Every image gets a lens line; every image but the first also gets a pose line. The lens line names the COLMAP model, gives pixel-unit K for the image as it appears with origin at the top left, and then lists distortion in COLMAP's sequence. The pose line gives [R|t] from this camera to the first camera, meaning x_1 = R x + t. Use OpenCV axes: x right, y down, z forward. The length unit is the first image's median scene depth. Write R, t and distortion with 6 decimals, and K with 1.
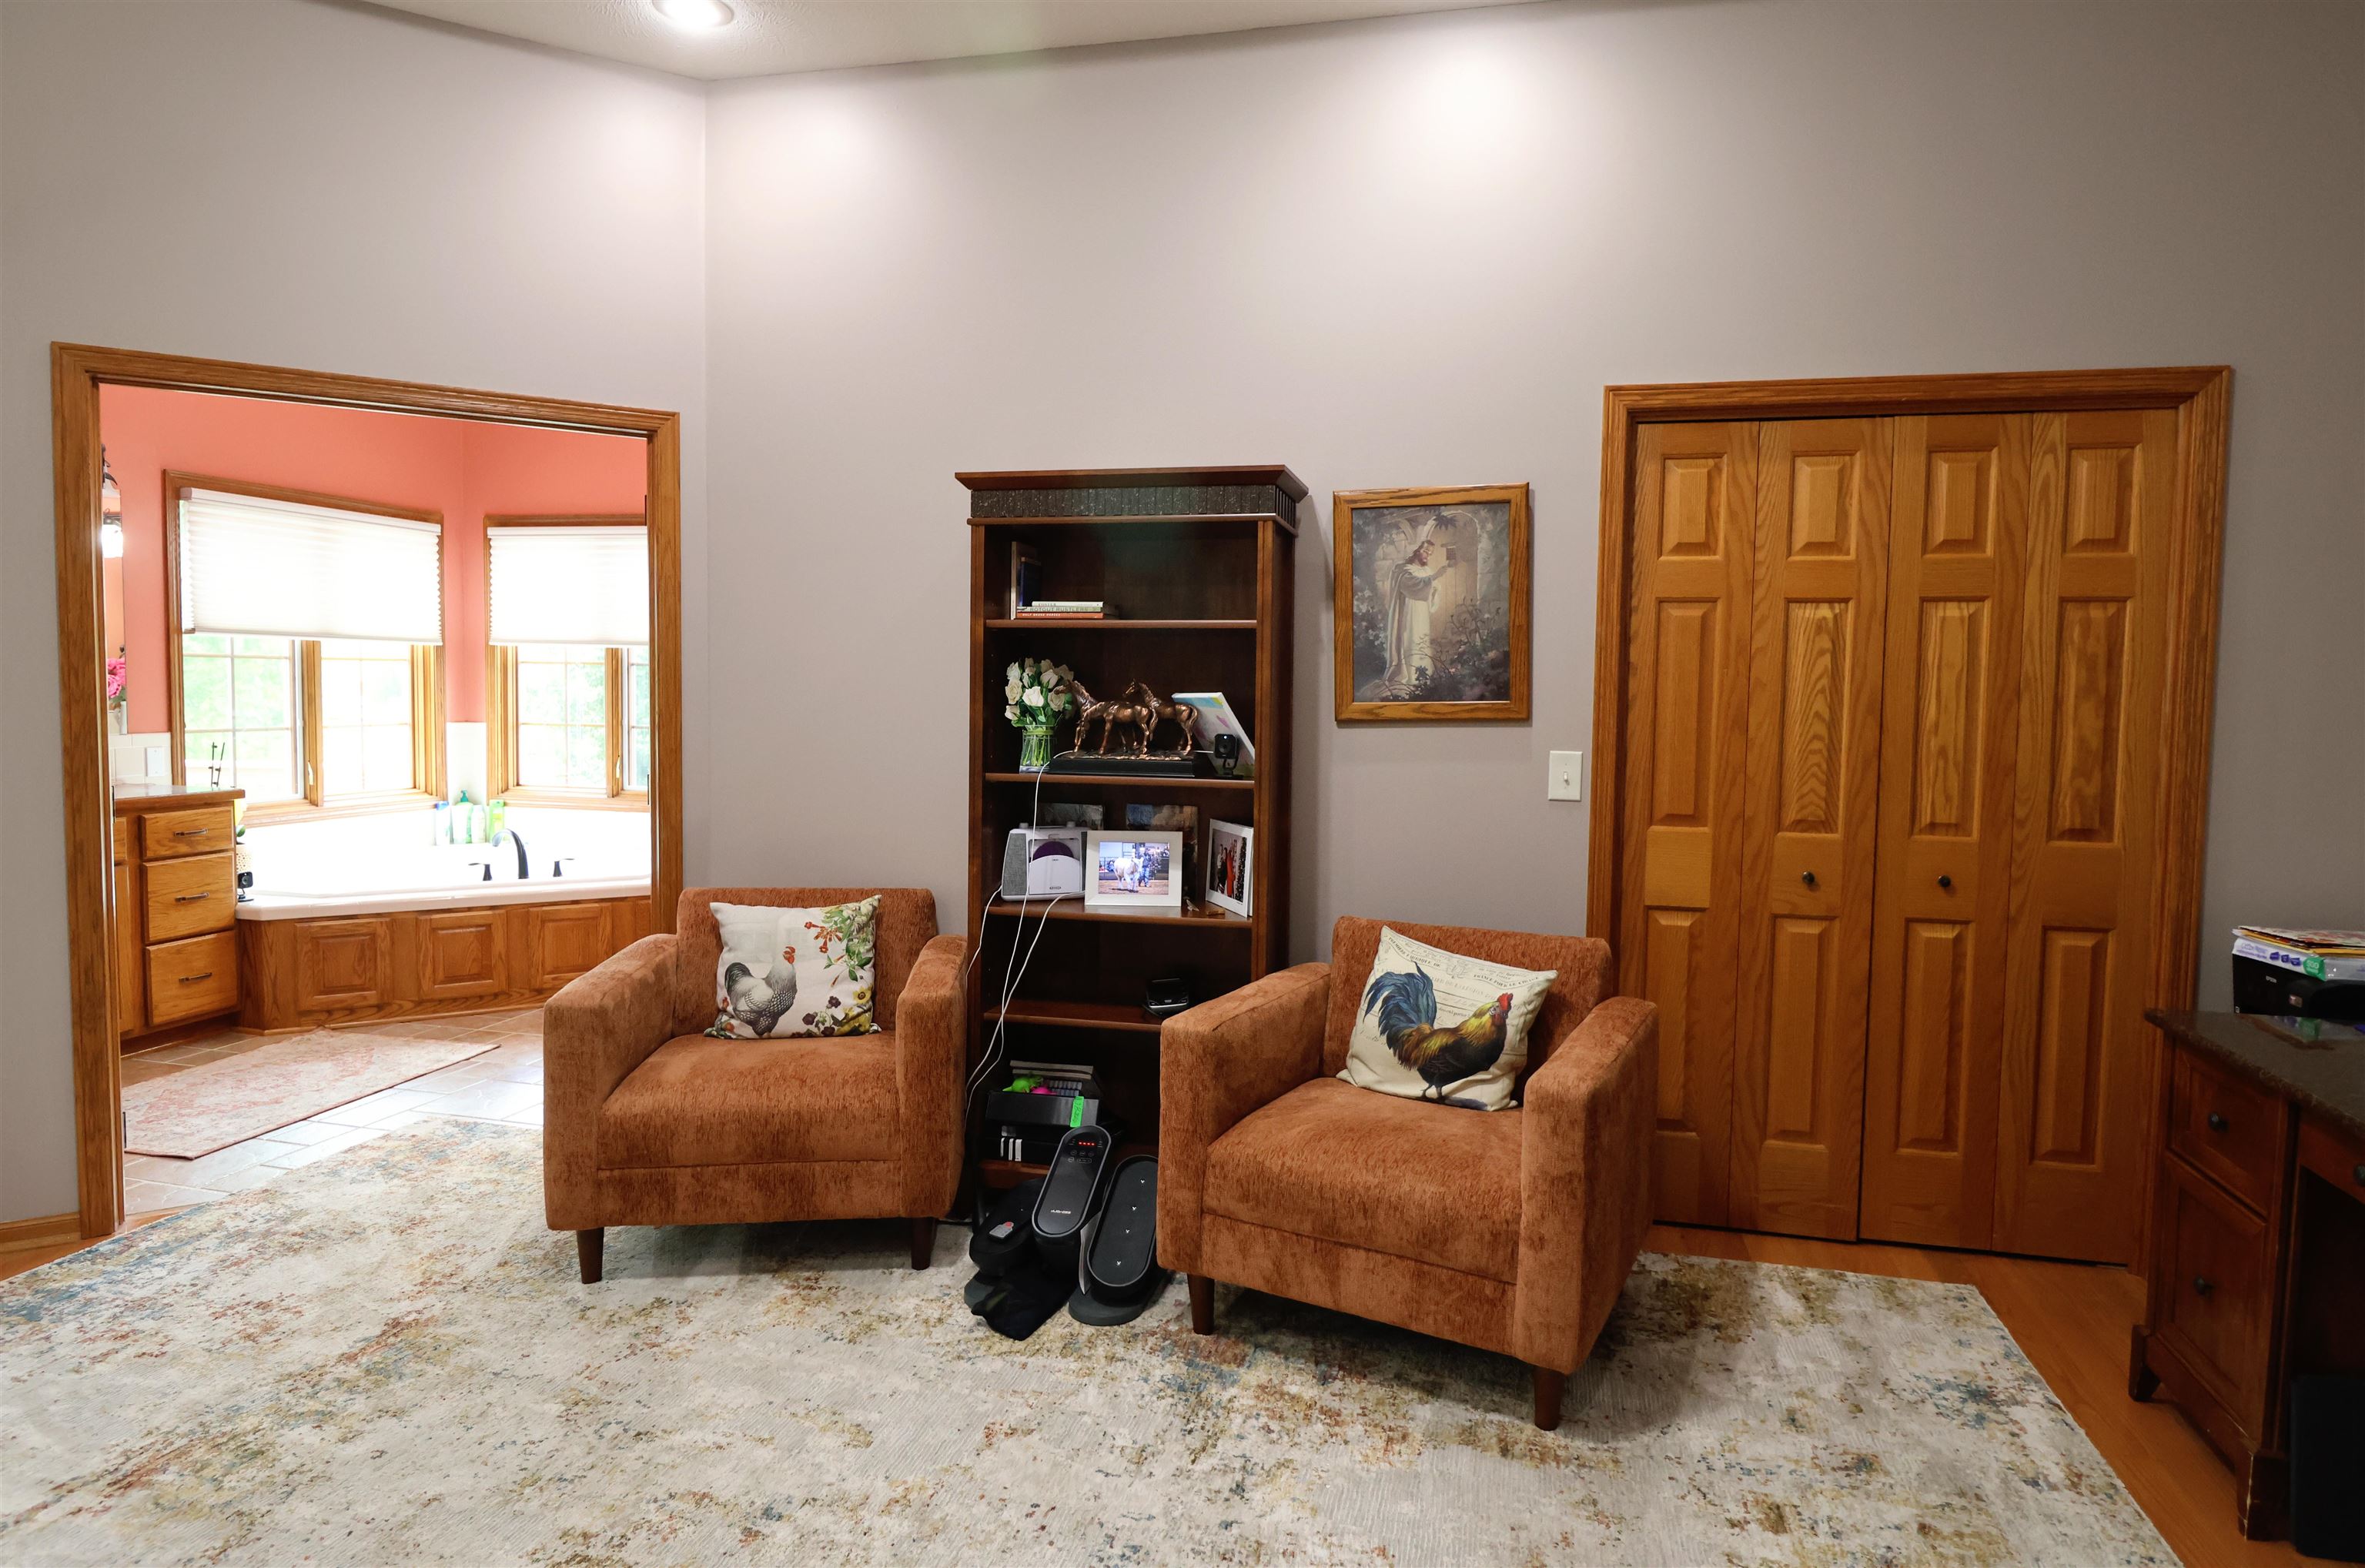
lens RADIAL K [[1326.0, 0, 1215.5], [0, 1326.0, 758.7], [0, 0, 1]] dist [0.005180, -0.011677]
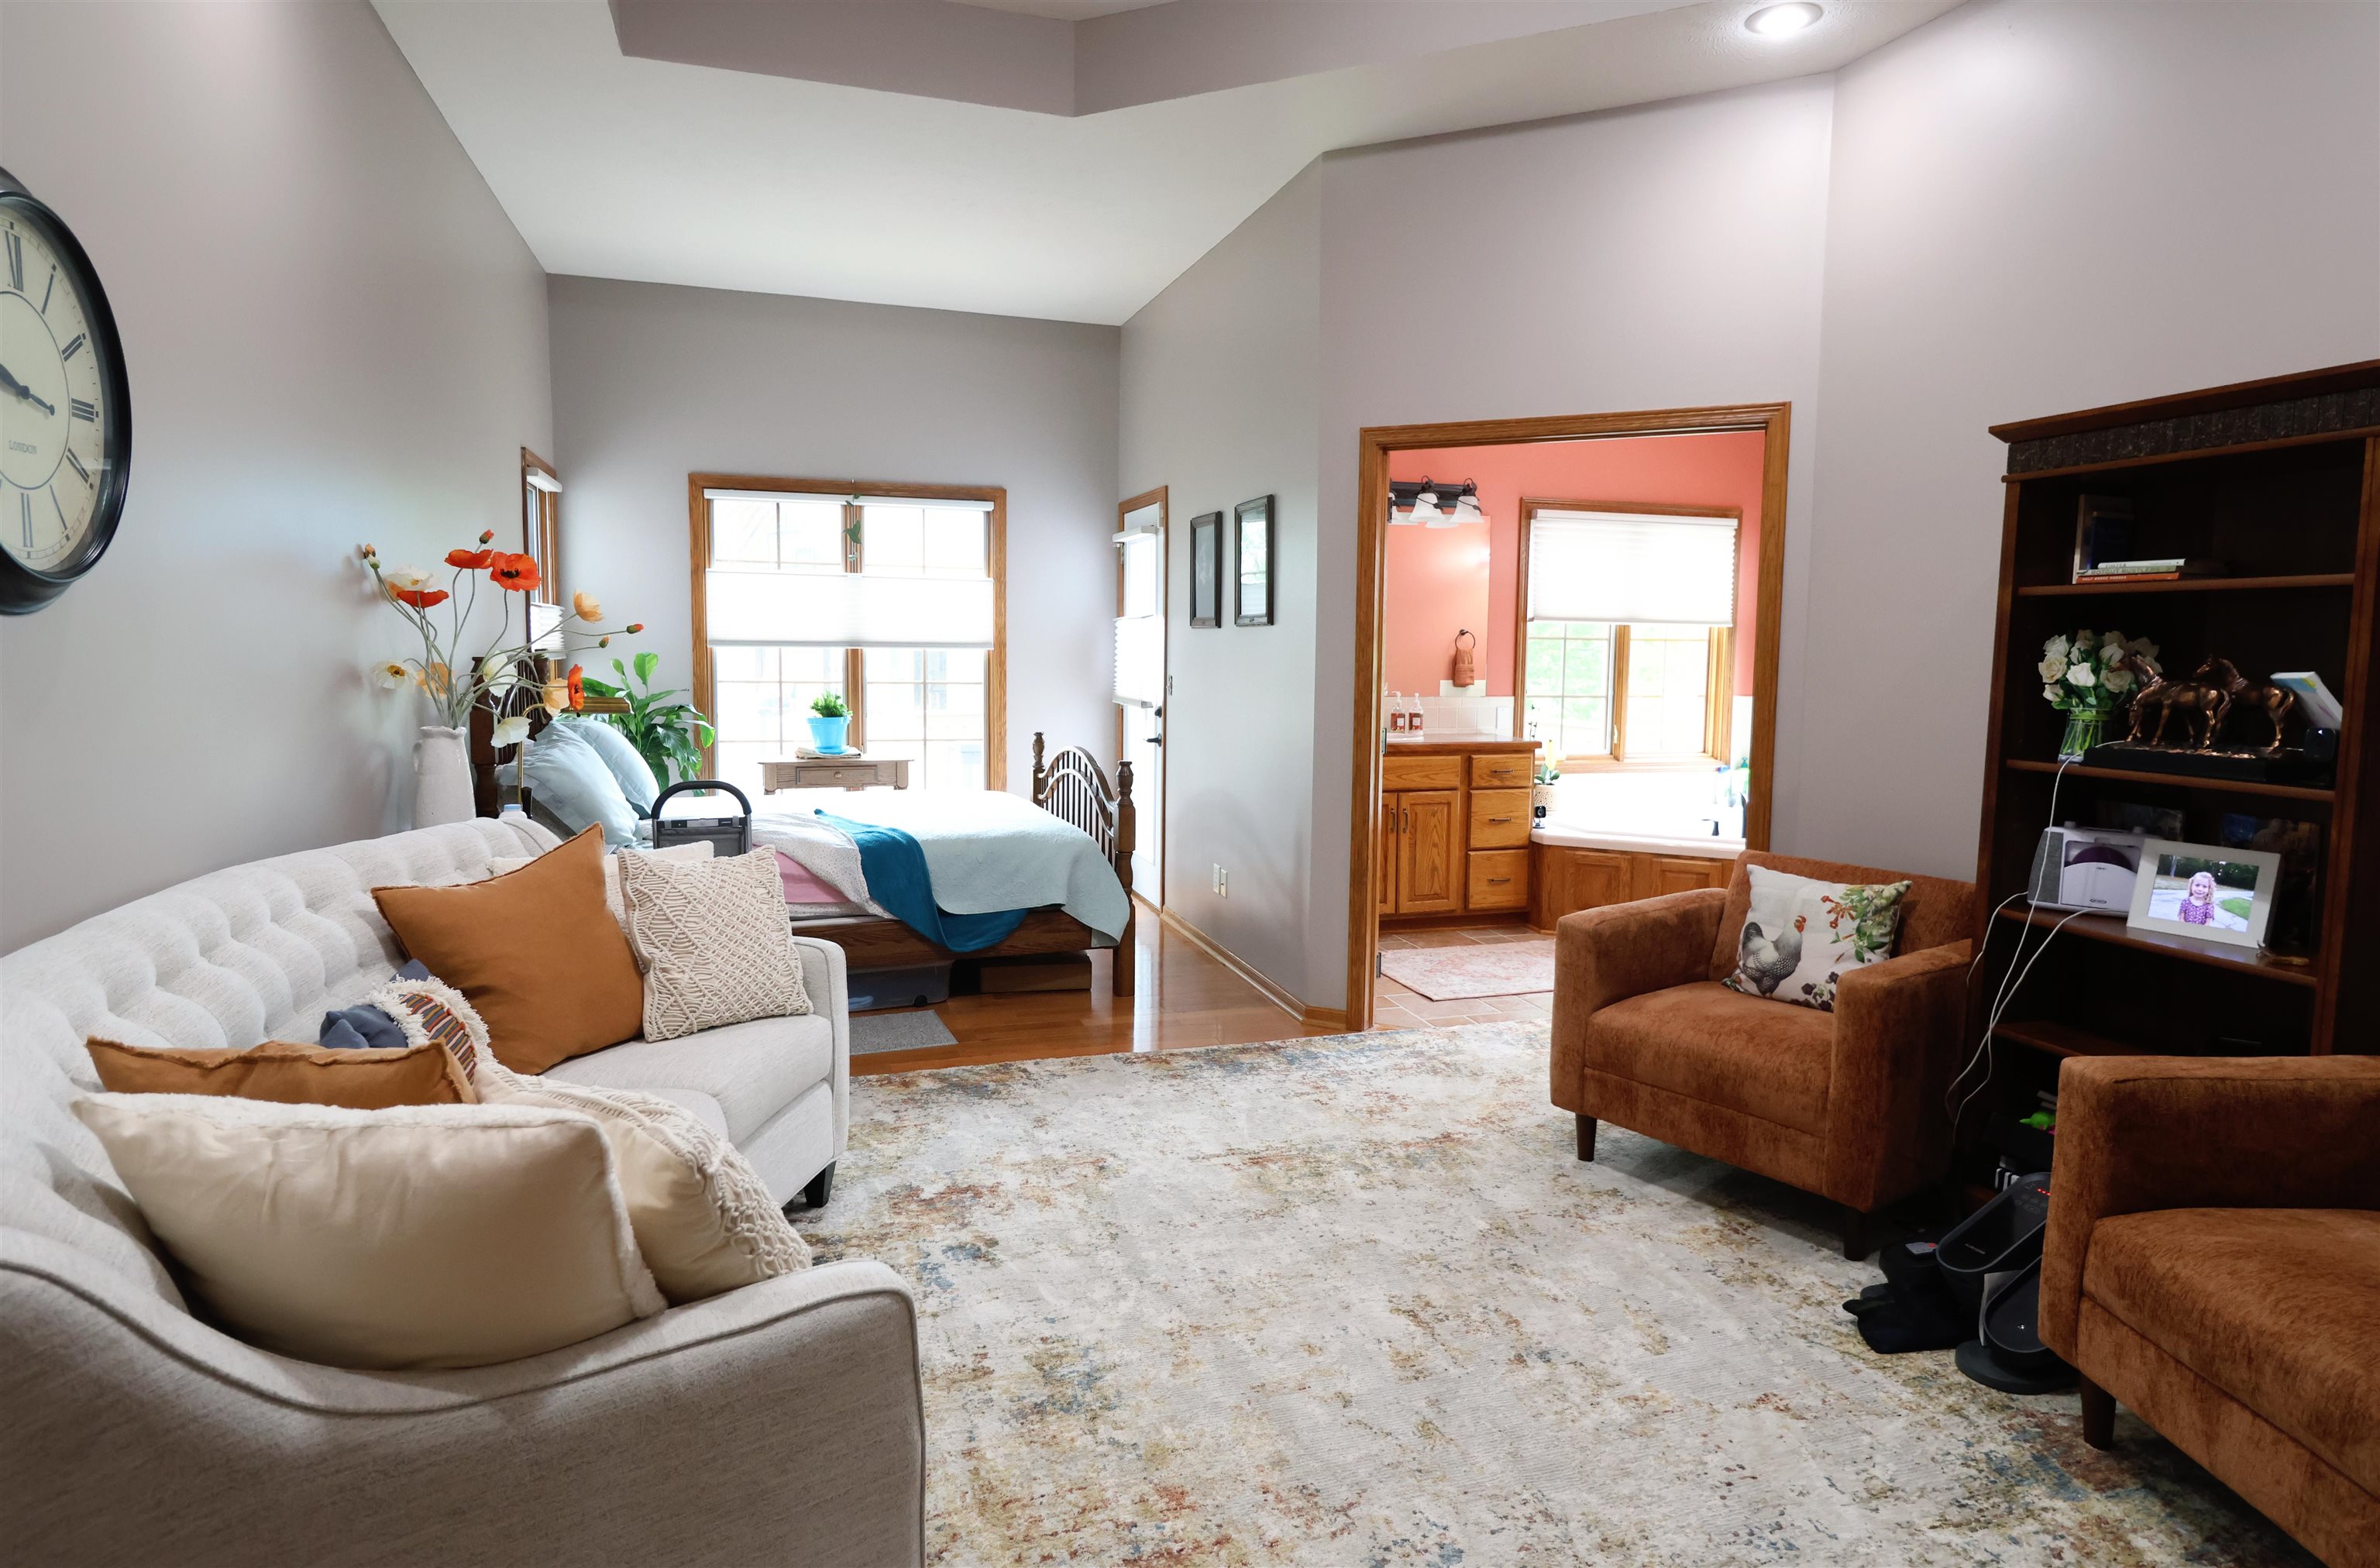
lens RADIAL K [[1334.4, 0, 1200.6], [0, 1334.4, 759.5], [0, 0, 1]] dist [0.005180, -0.011677]
pose [[0.512478, 0.066385, -0.856130, 0.321343], [-0.053749, 0.997532, 0.045176, -0.000542], [0.857016, 0.022864, 0.514781, 0.070467]]
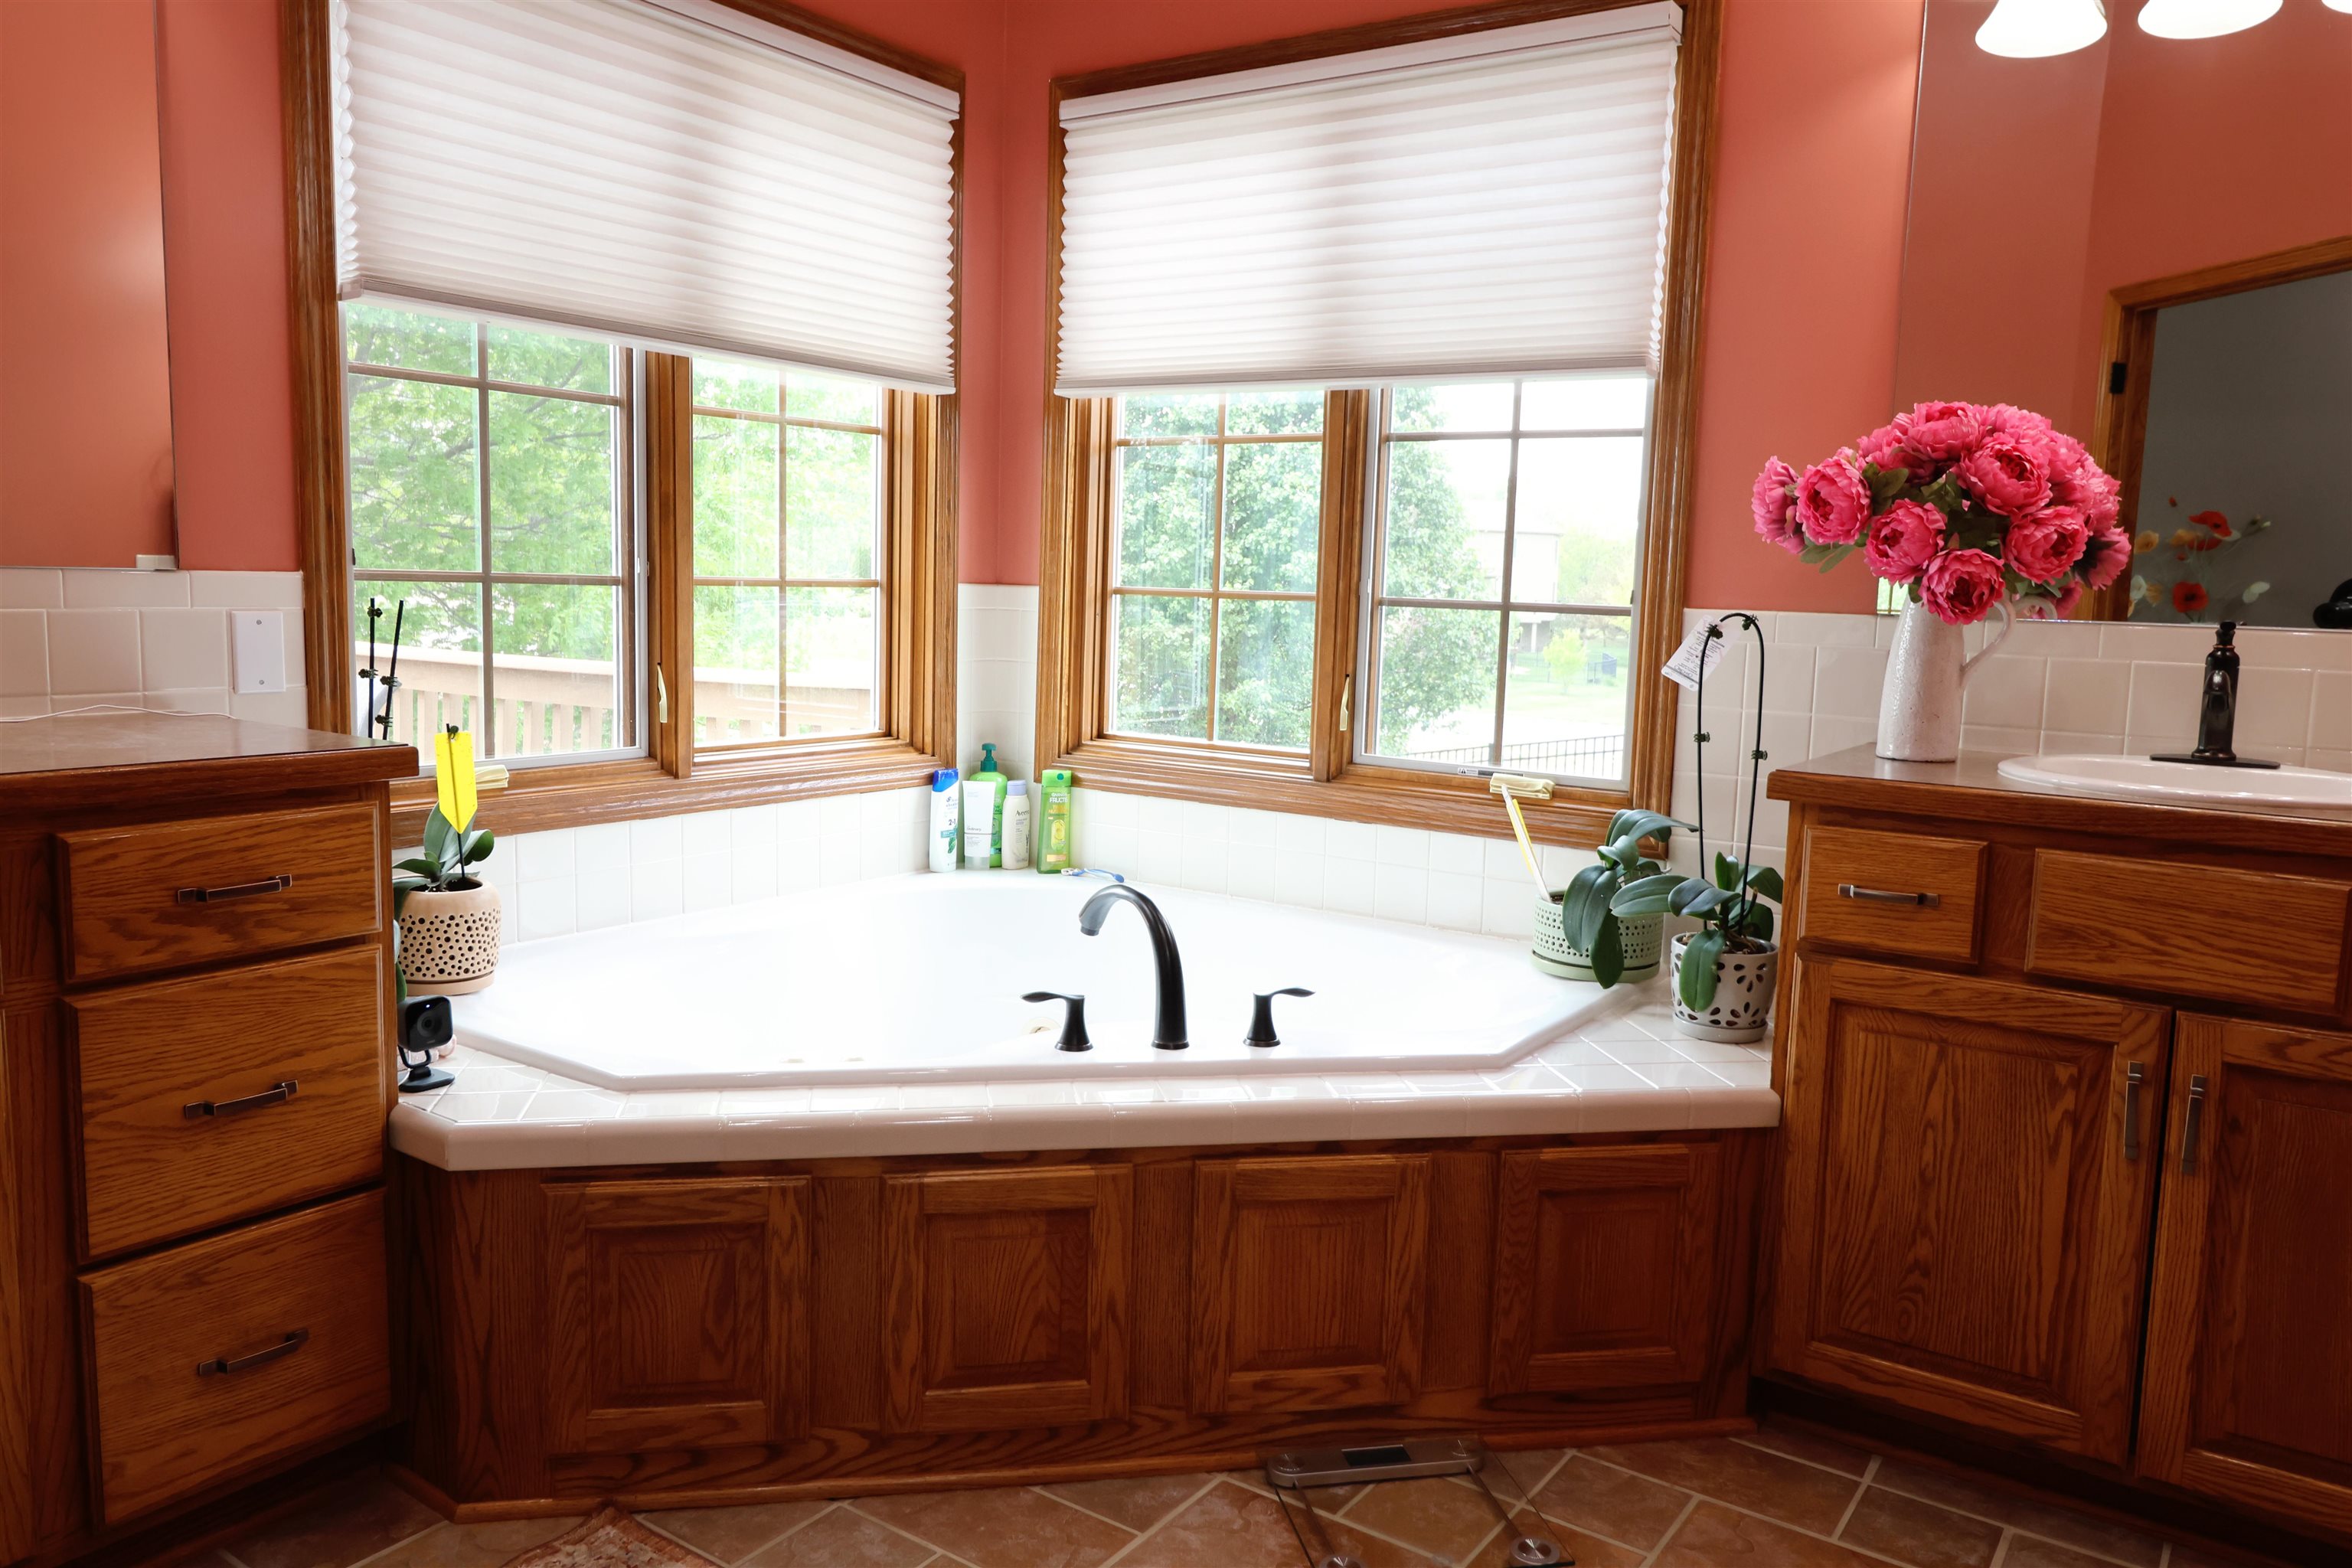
lens RADIAL K [[1683.6, 0, 1180.3], [0, 1683.6, 786.3], [0, 0, 1]] dist [0.018463, -0.017023]
pose [[0.930393, 0.057264, -0.362062, -0.636625], [-0.036117, 0.997237, 0.064915, -0.000424], [0.364779, -0.047320, 0.929891, 1.055512]]
